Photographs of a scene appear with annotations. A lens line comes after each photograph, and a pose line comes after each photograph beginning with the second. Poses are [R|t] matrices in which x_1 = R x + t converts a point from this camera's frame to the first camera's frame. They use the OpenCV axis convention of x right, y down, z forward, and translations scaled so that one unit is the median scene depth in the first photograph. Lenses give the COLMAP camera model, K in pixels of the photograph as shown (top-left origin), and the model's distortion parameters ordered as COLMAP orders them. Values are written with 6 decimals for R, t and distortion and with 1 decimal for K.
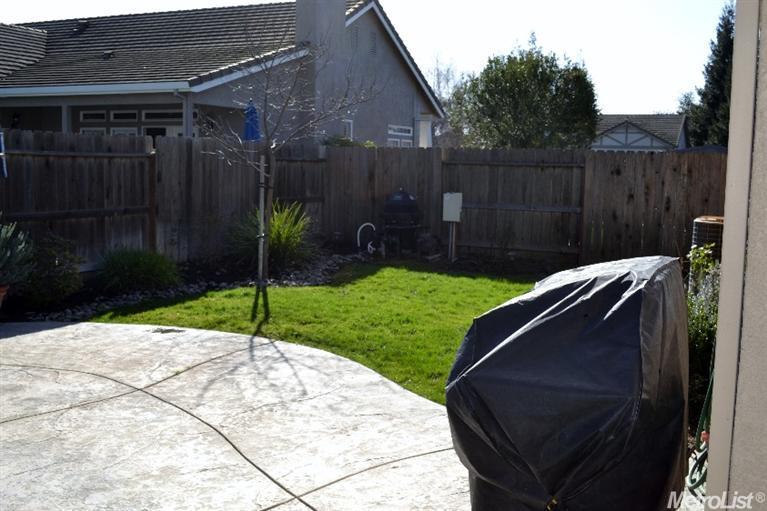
lens RADIAL K [[858.9, 0, 383.5], [0, 858.9, 255.5], [0, 0, 1]] dist [-0.050062, 0.013637]
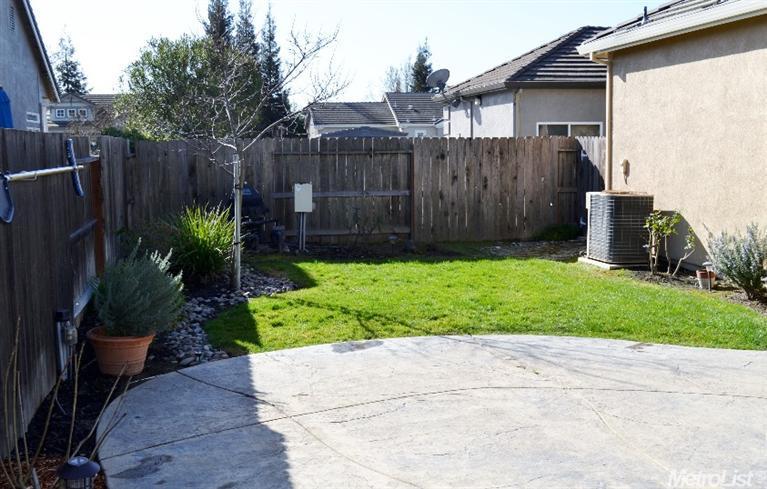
lens RADIAL K [[890.6, 0, 383.5], [0, 890.6, 244.5], [0, 0, 1]] dist [-0.050882, -0.010476]
pose [[0.793654, -0.097161, 0.600560, -0.482640], [0.091812, 0.994987, 0.039641, -0.035433], [-0.601401, 0.023677, 0.798596, 0.118450]]
